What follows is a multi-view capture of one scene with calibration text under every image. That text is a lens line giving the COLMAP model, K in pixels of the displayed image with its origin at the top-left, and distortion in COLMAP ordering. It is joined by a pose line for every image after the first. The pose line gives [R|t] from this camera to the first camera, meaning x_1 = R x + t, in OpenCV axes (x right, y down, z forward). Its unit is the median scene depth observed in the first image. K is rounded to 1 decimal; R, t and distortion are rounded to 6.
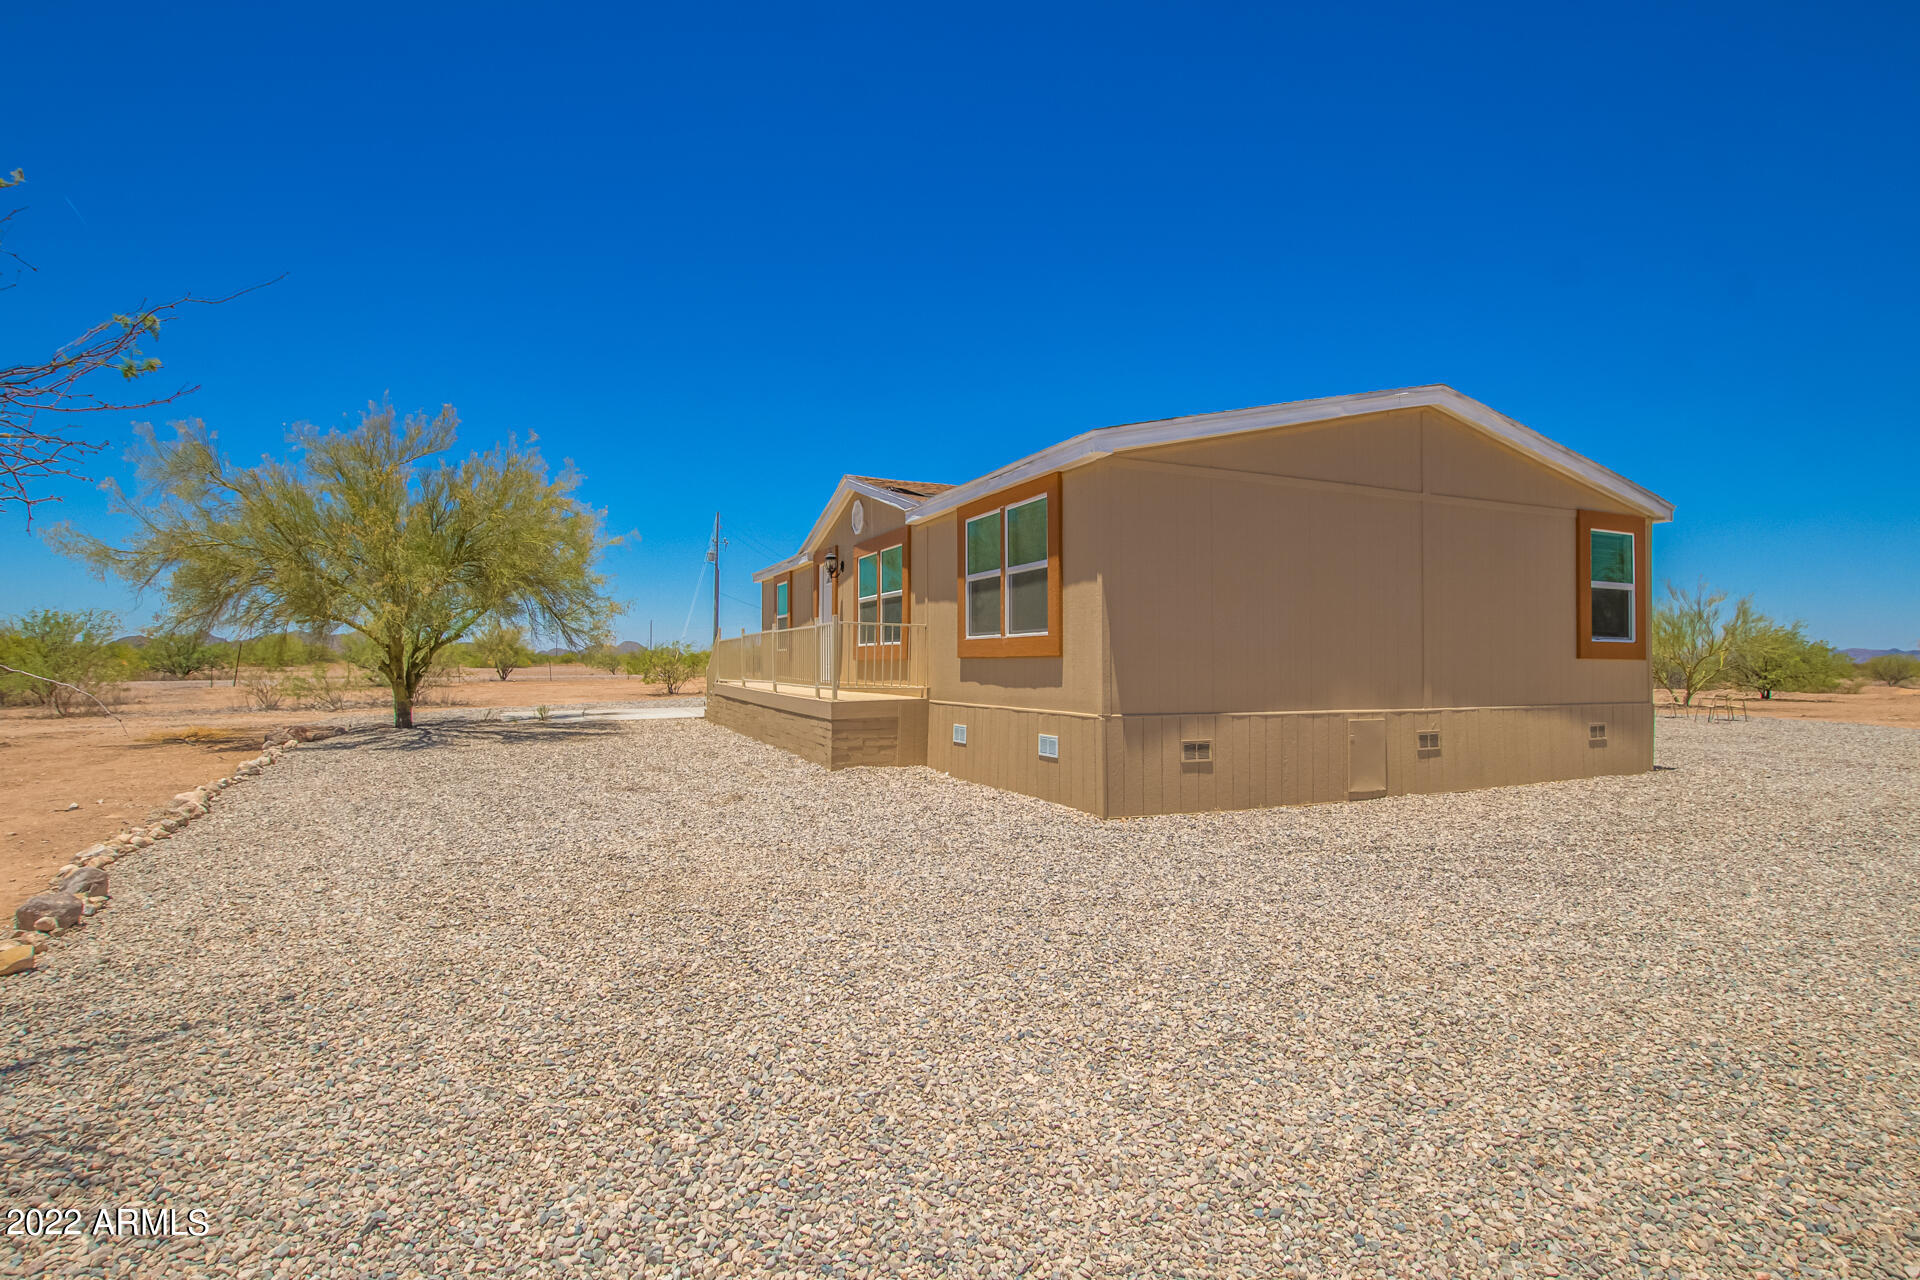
lens RADIAL K [[895.9, 0, 960.0], [0, 895.9, 640.0], [0, 0, 1]] dist [0.000279, 0.000053]
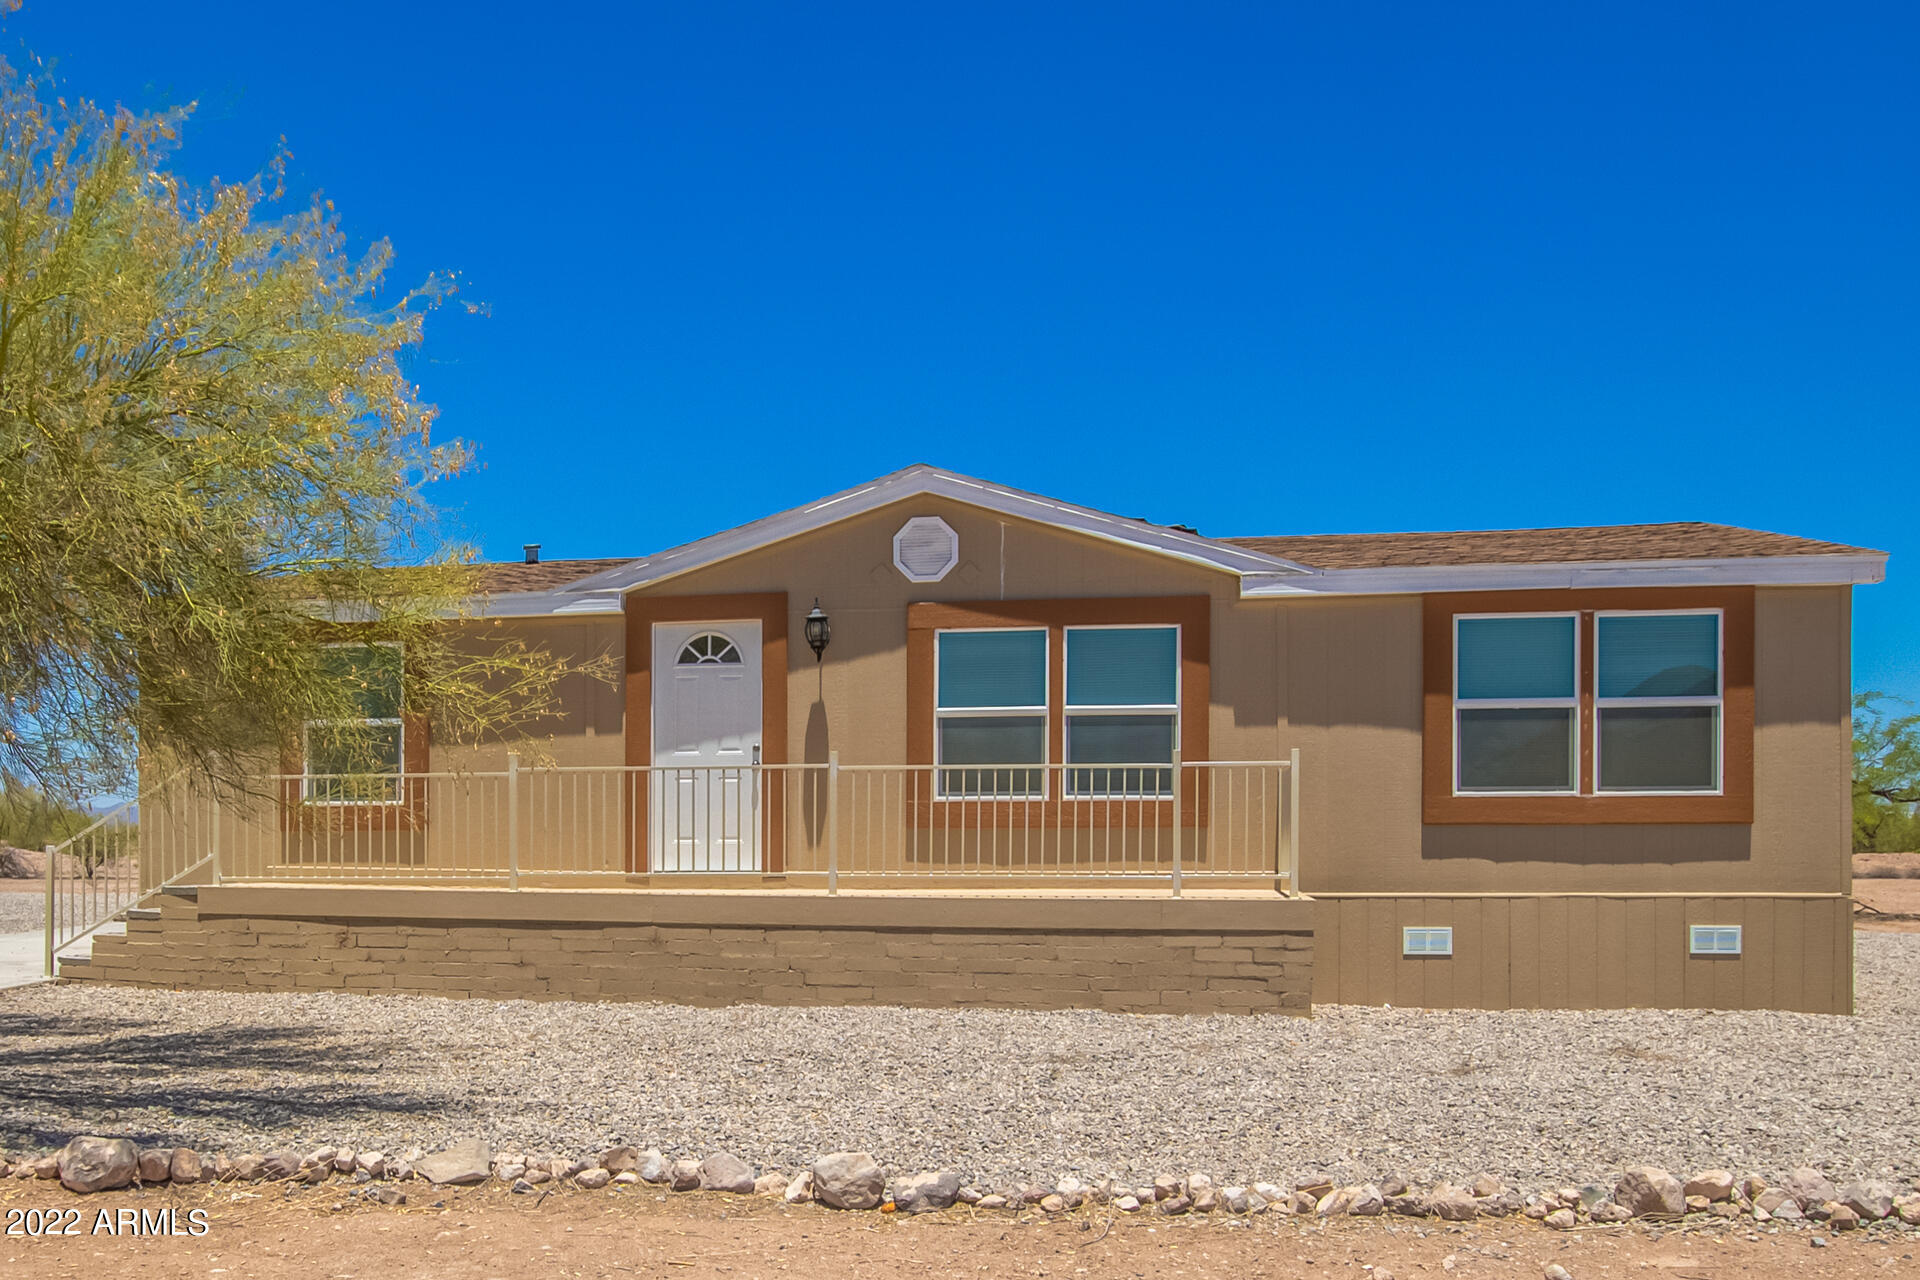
lens RADIAL K [[881.7, 0, 960.3], [0, 881.7, 841.0], [0, 0, 1]] dist [0.000997, 0.000215]
pose [[0.514908, -0.000712, 0.857245, -0.802504], [-0.025326, 0.999551, 0.016042, 0.033892], [-0.856872, -0.029971, 0.514658, 1.060577]]
